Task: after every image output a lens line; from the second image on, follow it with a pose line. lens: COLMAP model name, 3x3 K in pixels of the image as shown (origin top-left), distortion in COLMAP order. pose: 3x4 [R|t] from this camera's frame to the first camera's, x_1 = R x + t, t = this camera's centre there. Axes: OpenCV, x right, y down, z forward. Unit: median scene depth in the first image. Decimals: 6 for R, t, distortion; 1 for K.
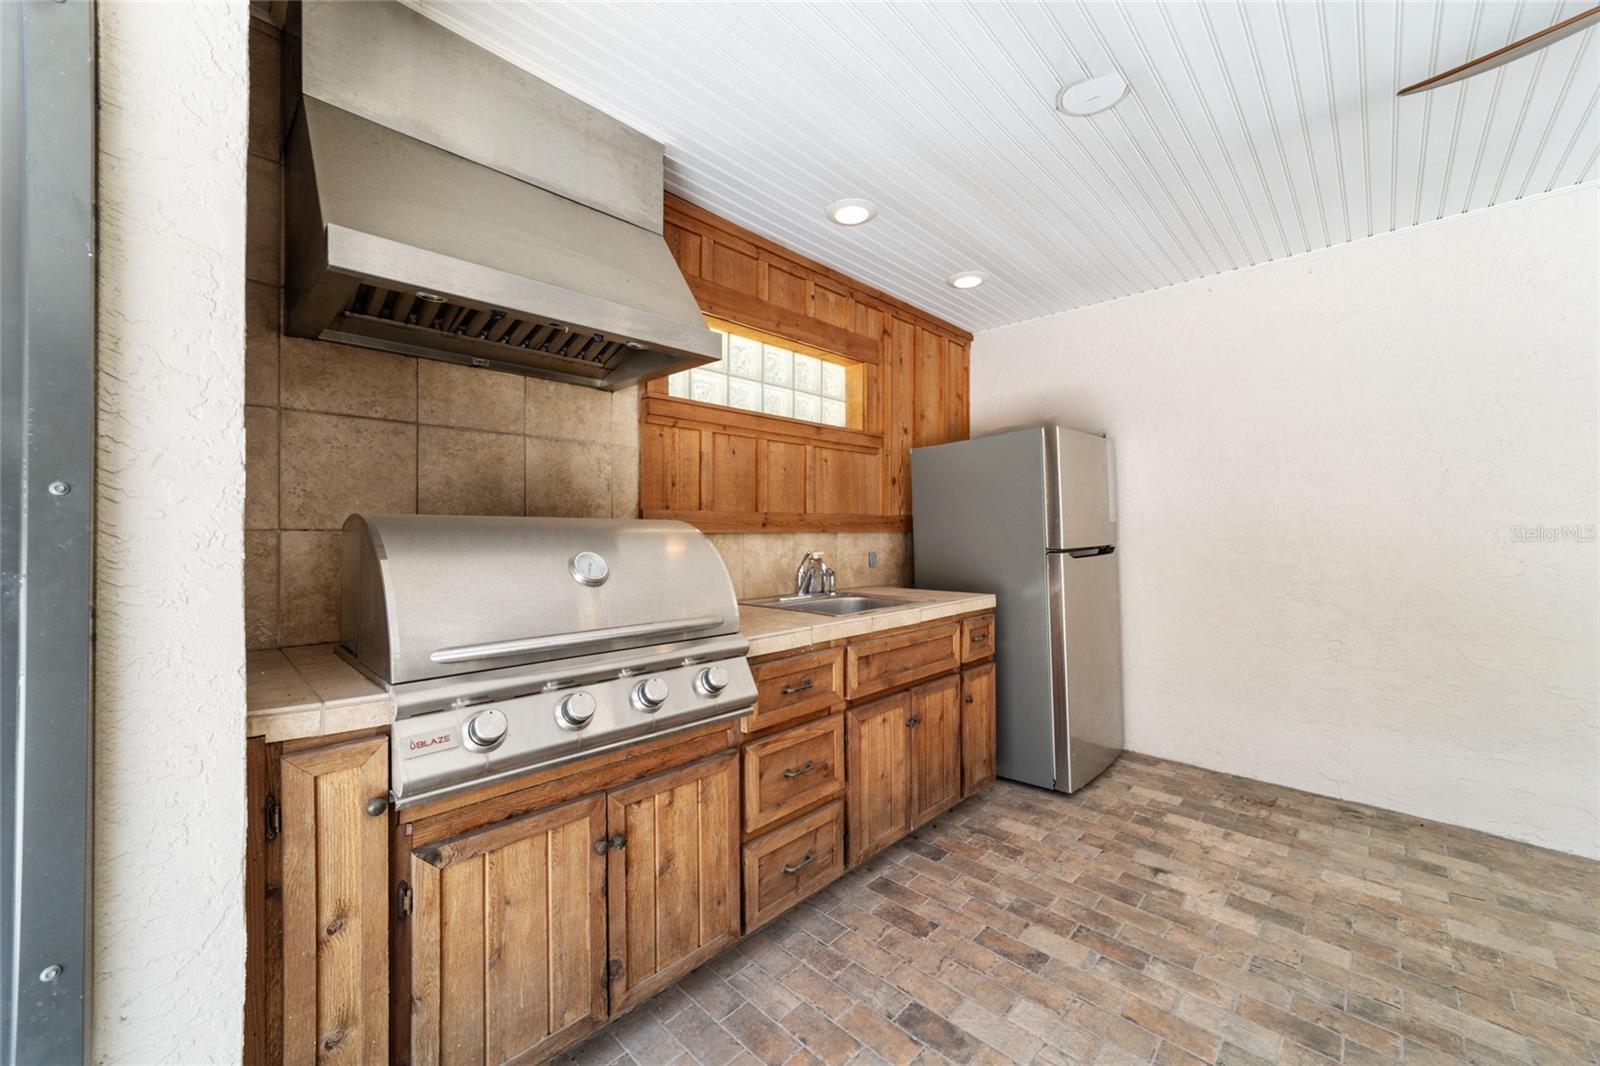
lens RADIAL K [[617.0, 0, 788.7], [0, 617.0, 527.0], [0, 0, 1]] dist [-0.014014, 0.007220]
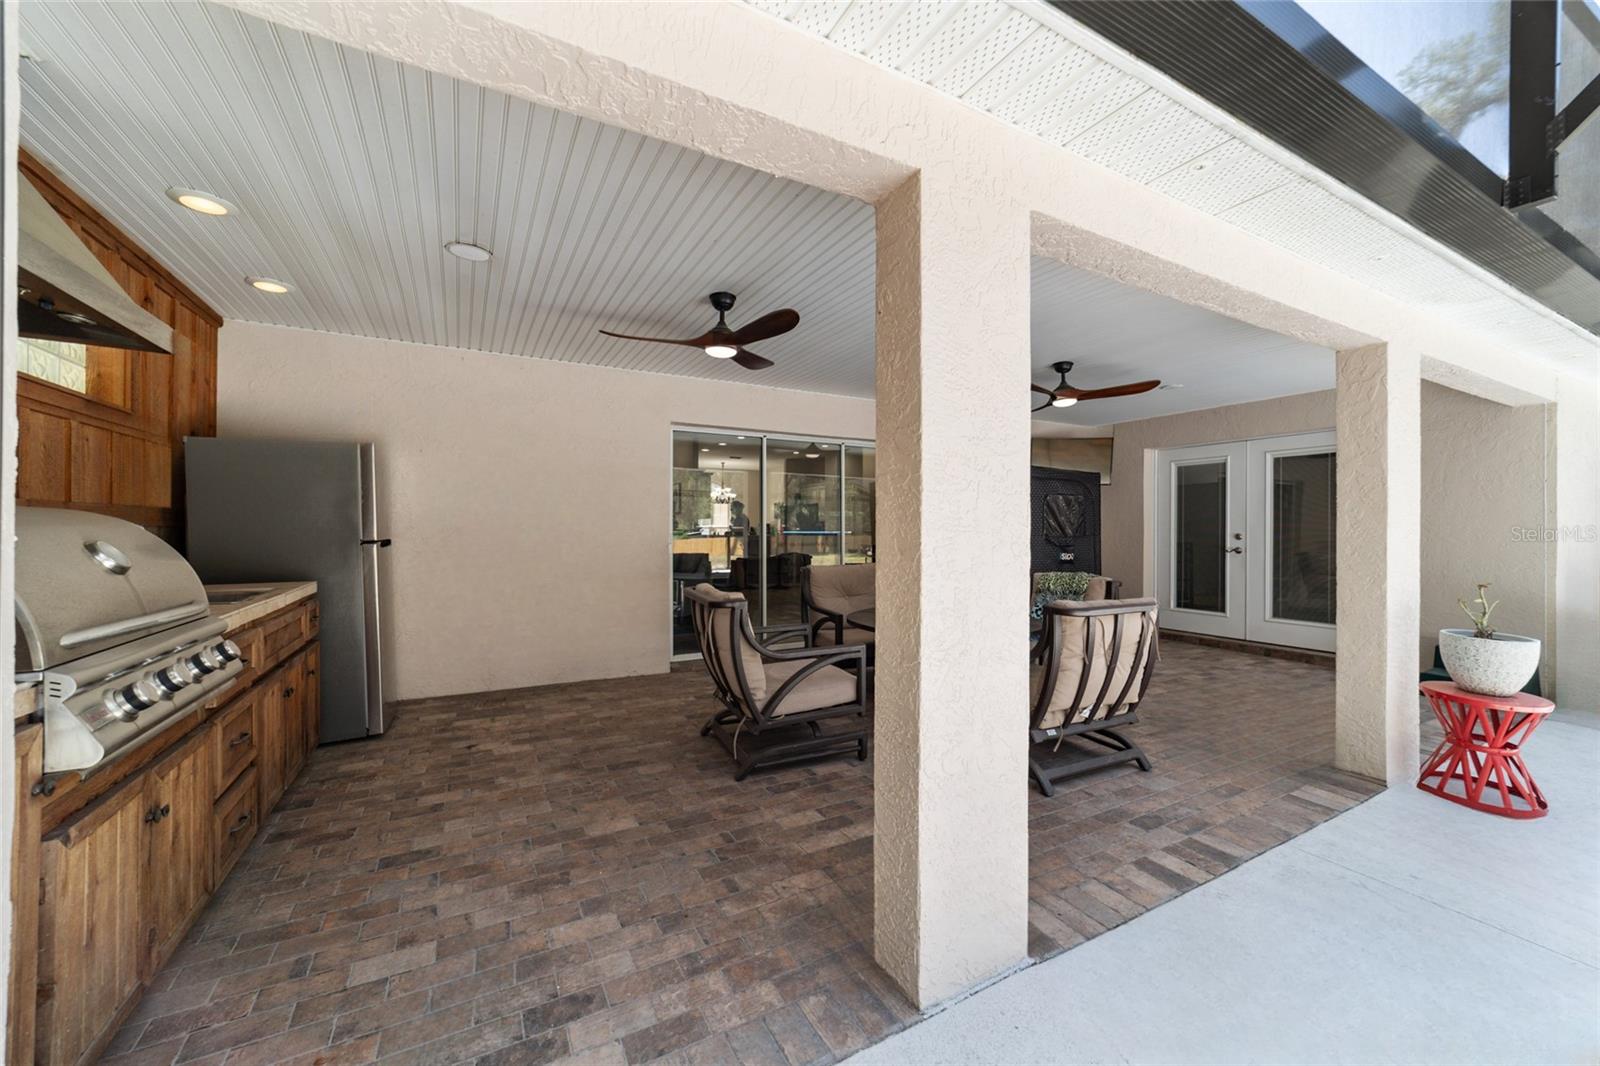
lens RADIAL K [[617.0, 0, 792.3], [0, 617.0, 532.2], [0, 0, 1]] dist [-0.014014, 0.007220]
pose [[0.302559, 0.000014, 0.953131, -0.623669], [-0.008640, 0.999959, 0.002728, 0.010286], [-0.953092, -0.009060, 0.302546, -0.233412]]
